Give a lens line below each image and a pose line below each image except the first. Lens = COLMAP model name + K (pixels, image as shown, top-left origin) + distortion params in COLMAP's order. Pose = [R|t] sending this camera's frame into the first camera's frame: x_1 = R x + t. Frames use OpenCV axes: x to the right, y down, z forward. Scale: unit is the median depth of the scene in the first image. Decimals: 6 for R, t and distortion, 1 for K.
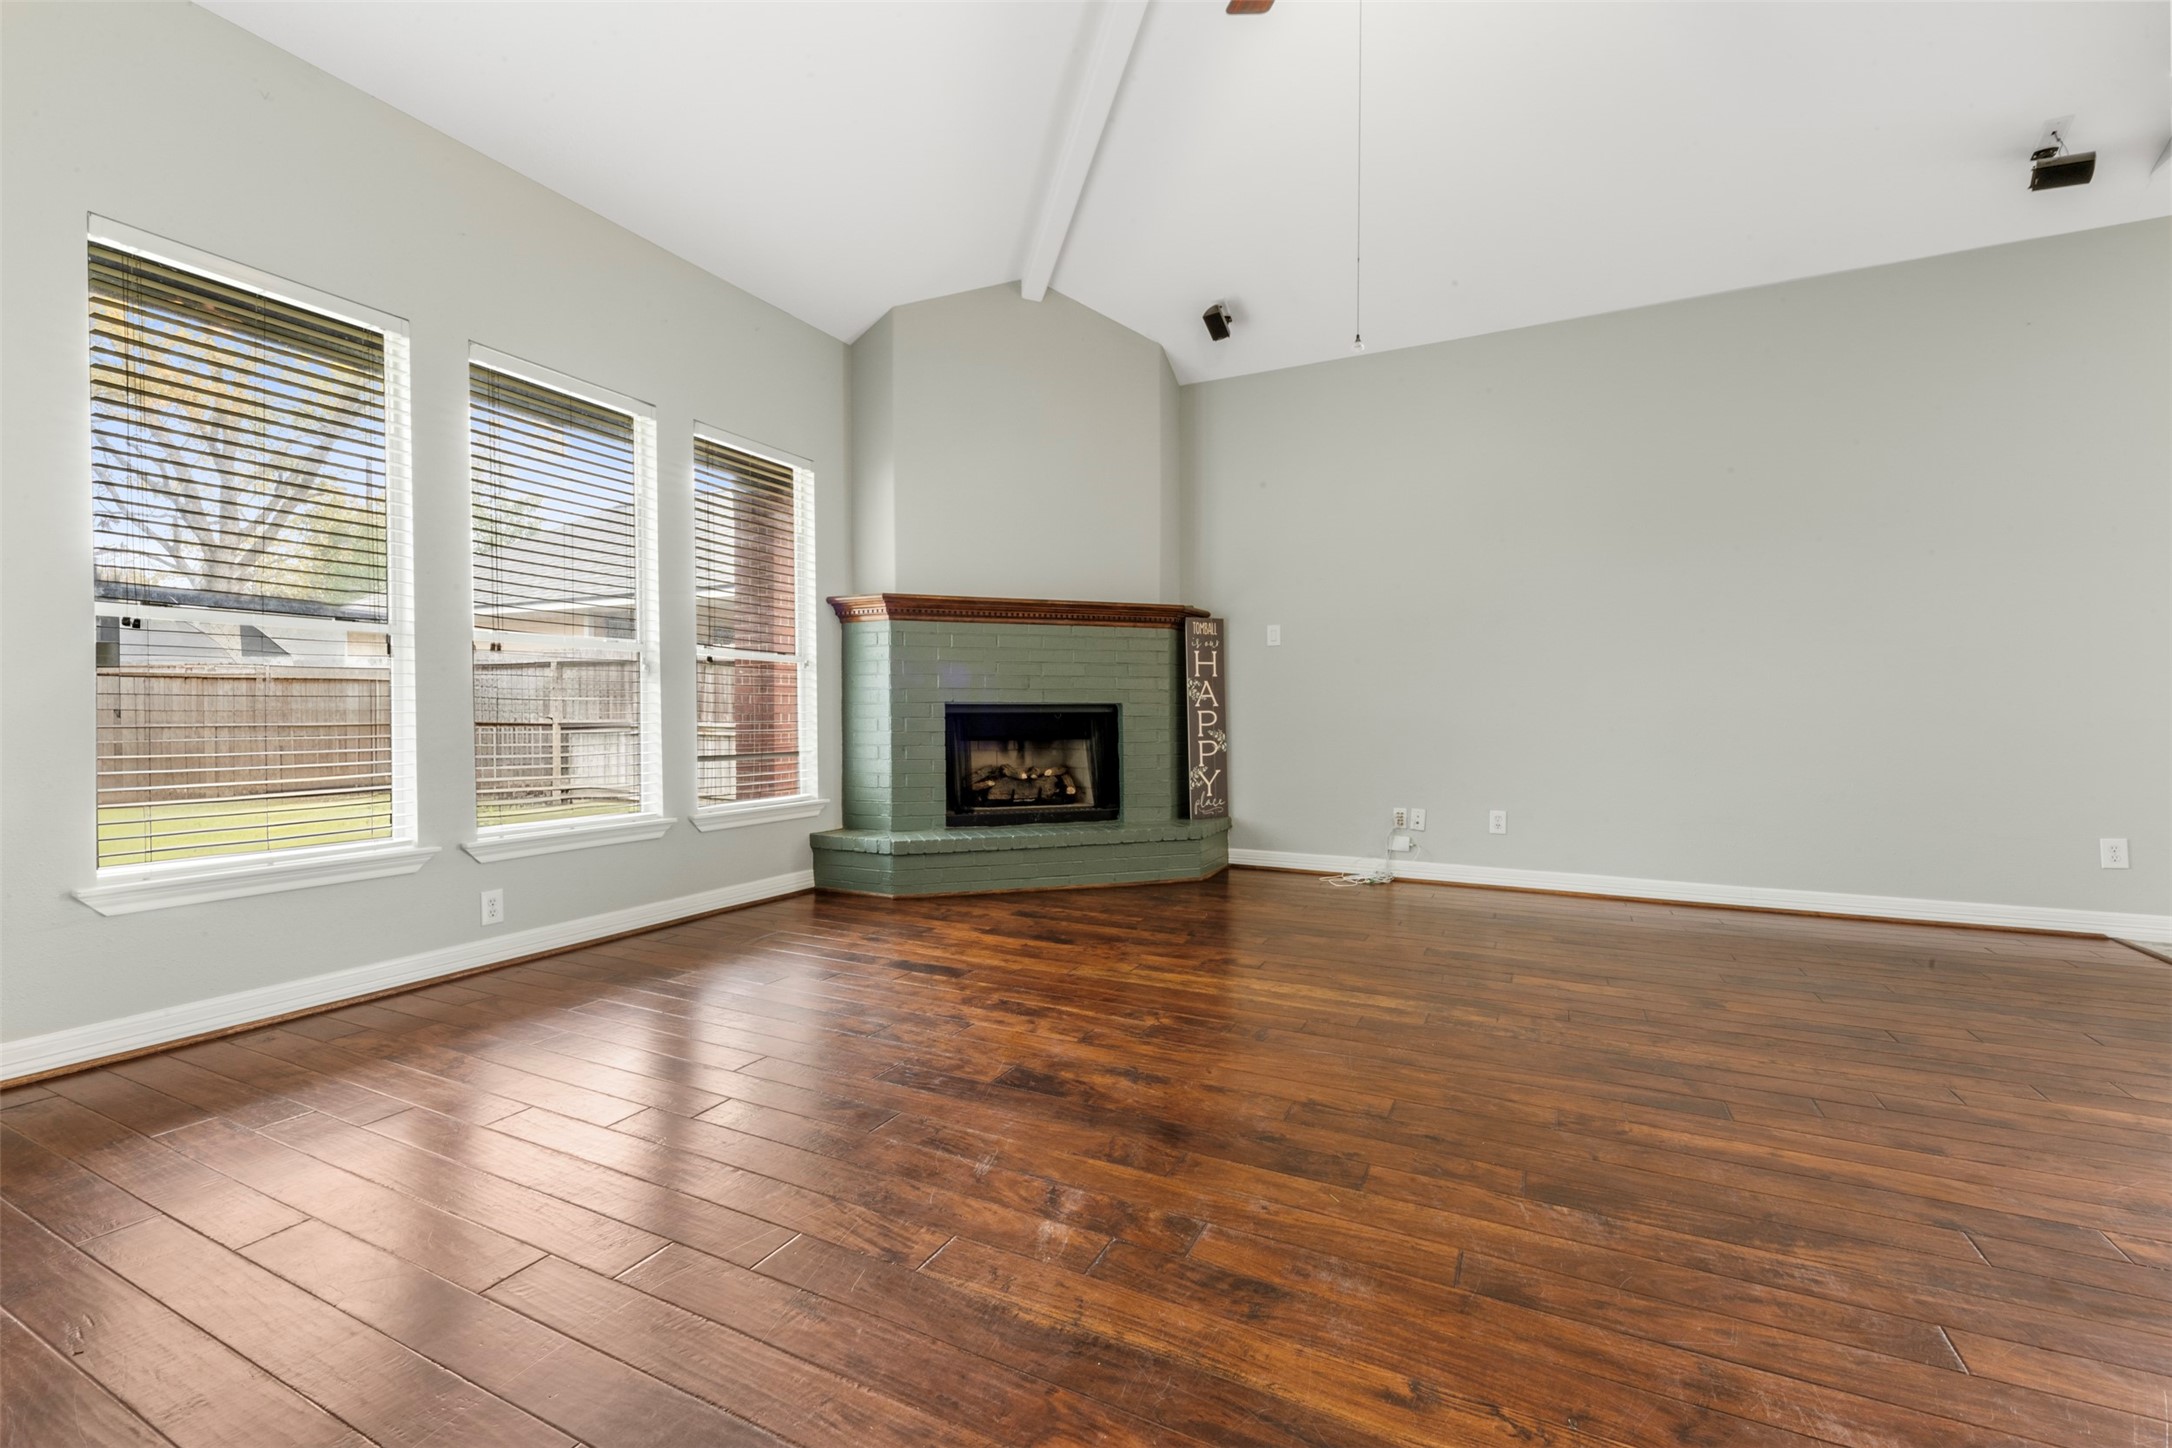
lens RADIAL K [[918.1, 0, 1032.8], [0, 918.1, 725.7], [0, 0, 1]] dist [0.001936, -0.000751]
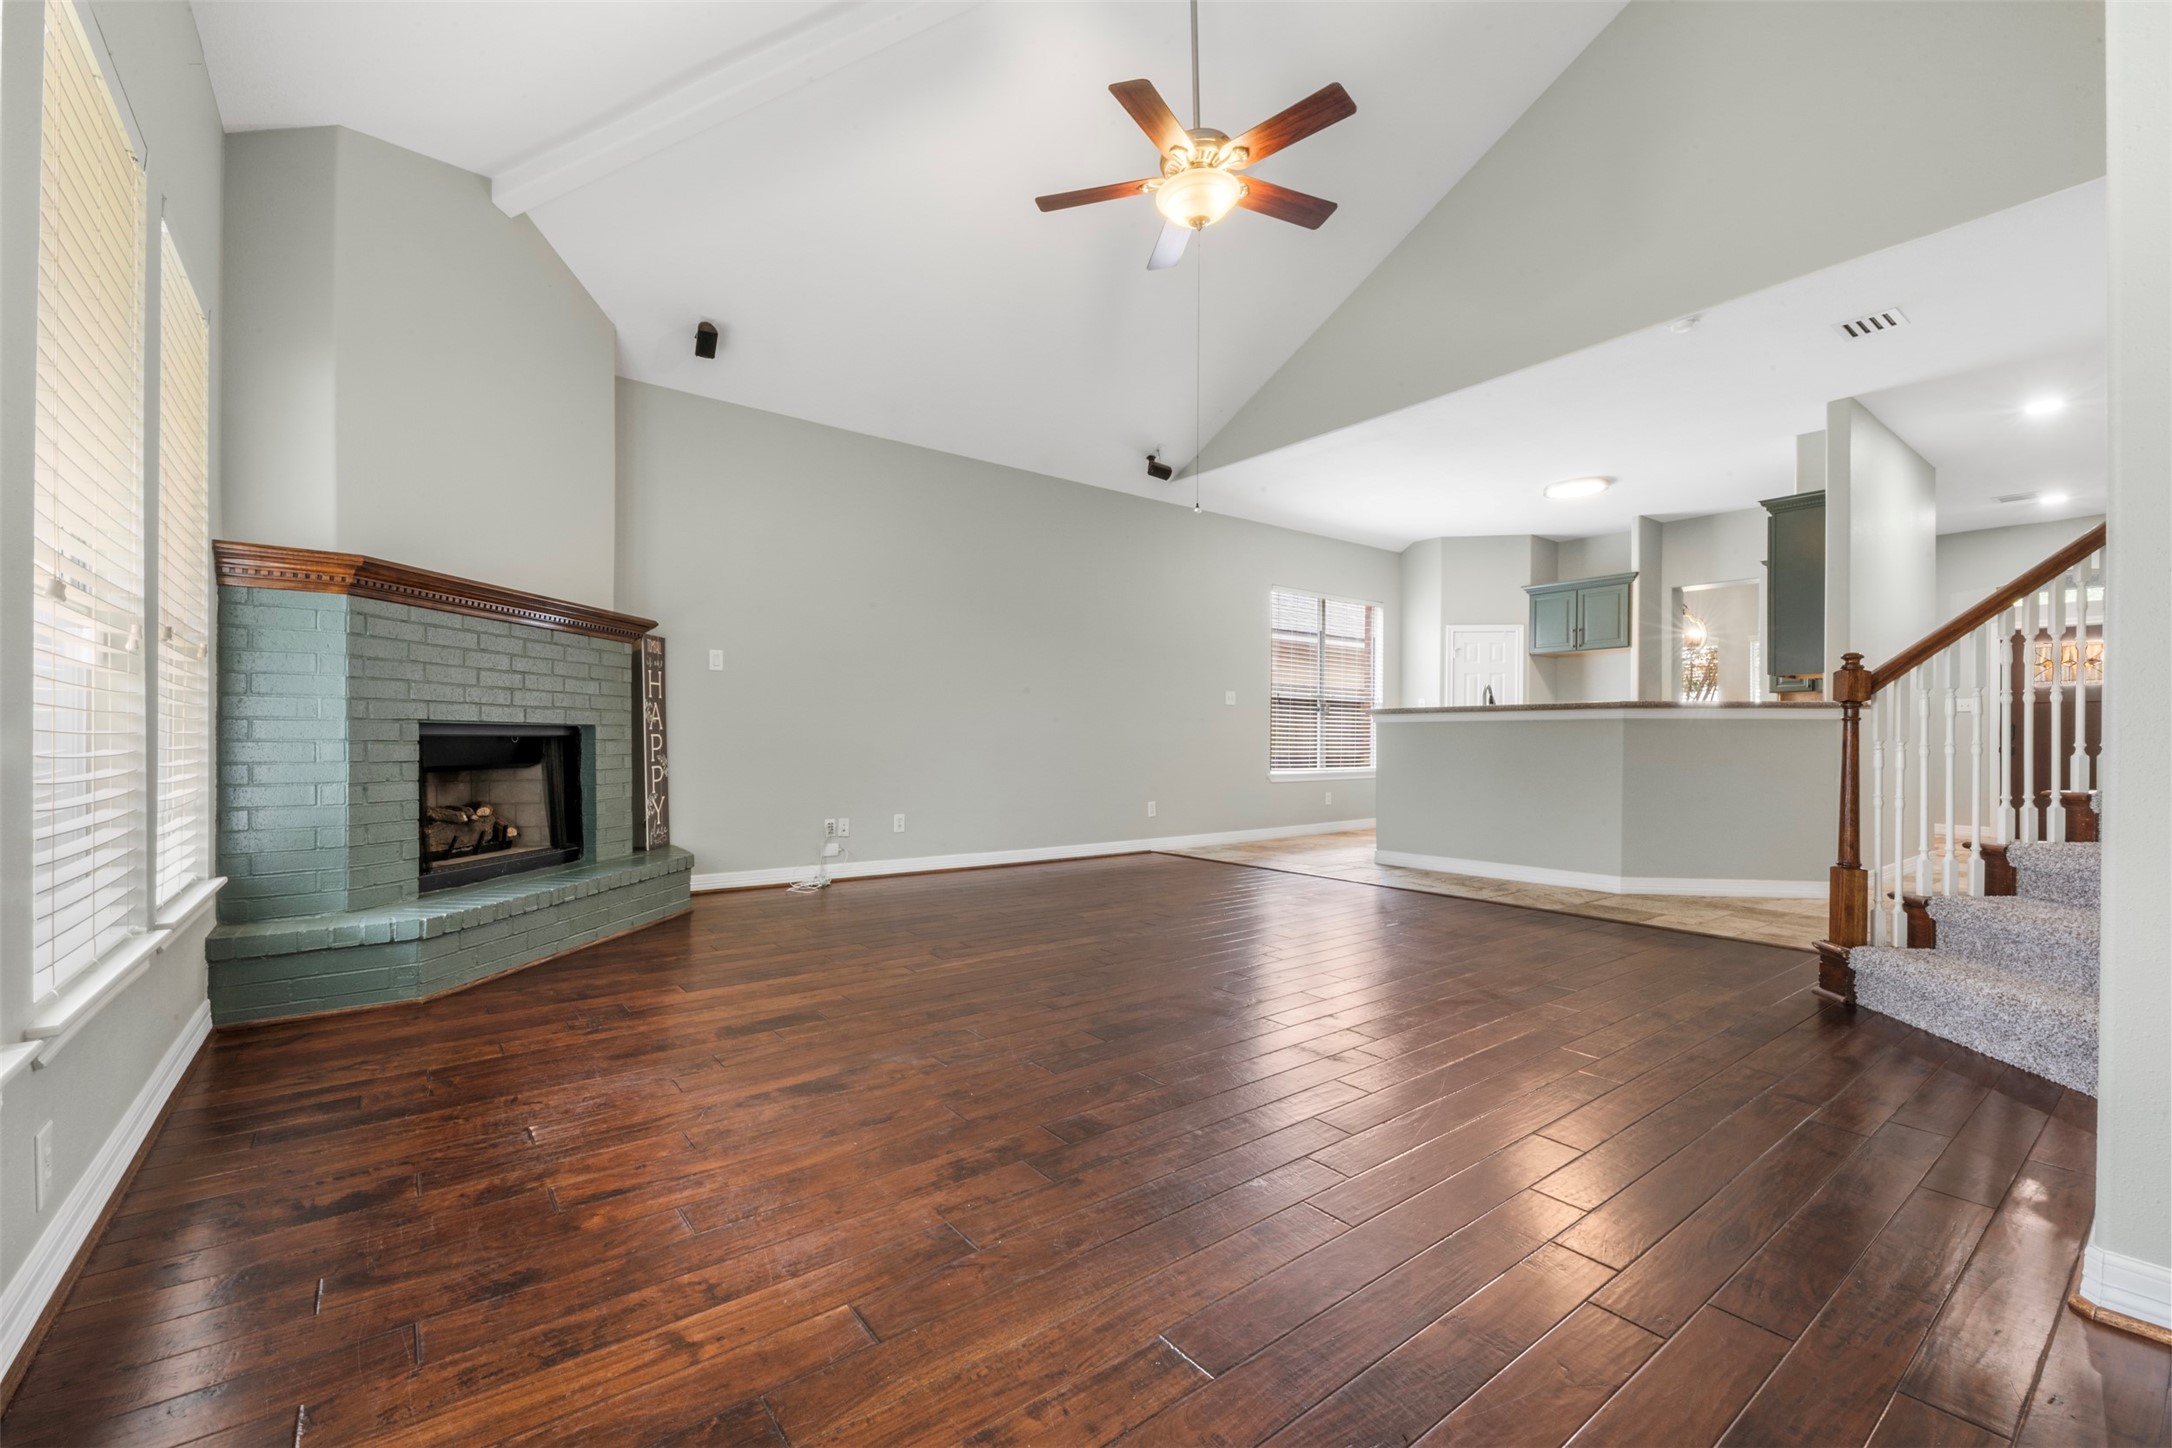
lens RADIAL K [[918.1, 0, 1098.8], [0, 918.1, 731.5], [0, 0, 1]] dist [0.001936, -0.000751]
pose [[0.396504, 0.009162, 0.917987, -0.499902], [0.003973, 0.999924, -0.011696, -0.005977], [-0.918025, 0.008285, 0.396437, 0.213886]]
